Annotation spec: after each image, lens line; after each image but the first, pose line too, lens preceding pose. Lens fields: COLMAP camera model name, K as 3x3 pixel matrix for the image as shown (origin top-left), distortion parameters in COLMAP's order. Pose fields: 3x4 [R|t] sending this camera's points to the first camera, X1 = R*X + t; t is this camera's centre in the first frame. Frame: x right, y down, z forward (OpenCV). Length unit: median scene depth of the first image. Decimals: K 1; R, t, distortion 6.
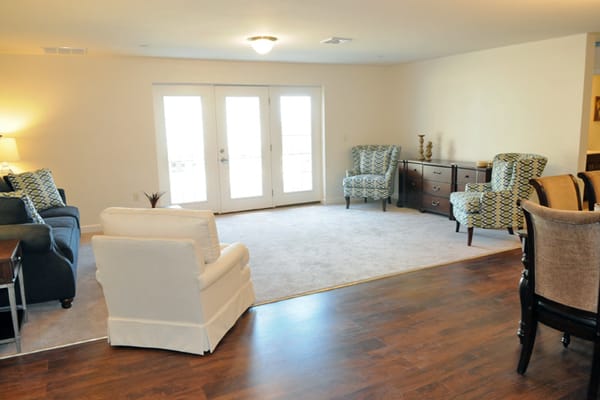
lens RADIAL K [[453.3, 0, 300.3], [0, 453.3, 199.6], [0, 0, 1]] dist [-0.019973, -0.009593]
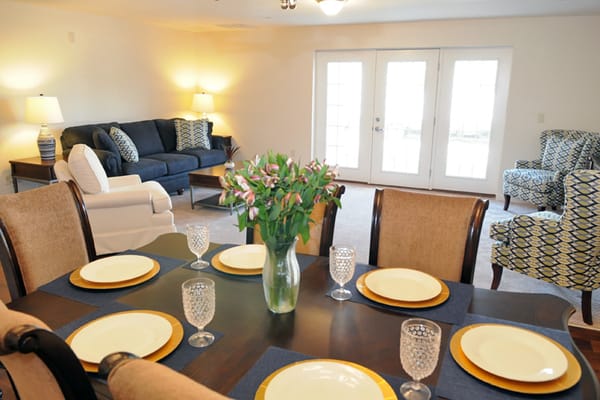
lens RADIAL K [[453.3, 0, 299.6], [0, 453.3, 201.7], [0, 0, 1]] dist [-0.019973, -0.009593]
pose [[0.617584, 0.218427, -0.755566, 0.487424], [-0.159850, 0.975471, 0.151341, -0.056540], [0.770089, 0.027311, 0.637351, 0.265064]]
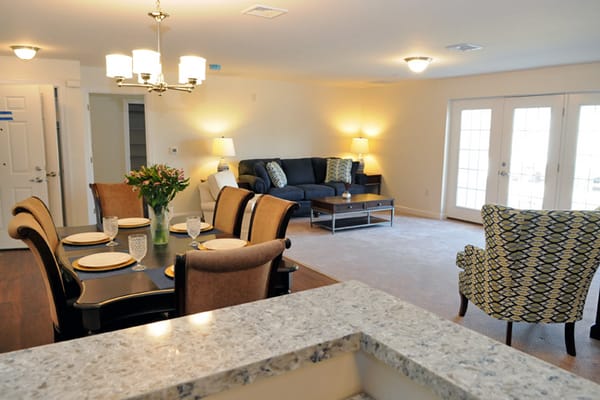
lens RADIAL K [[453.3, 0, 299.4], [0, 453.3, 199.8], [0, 0, 1]] dist [-0.019973, -0.009593]
pose [[0.100174, 0.172562, -0.979892, 0.743570], [-0.184079, 0.971058, 0.152188, -0.100285], [0.977793, 0.165133, 0.129040, 0.458348]]
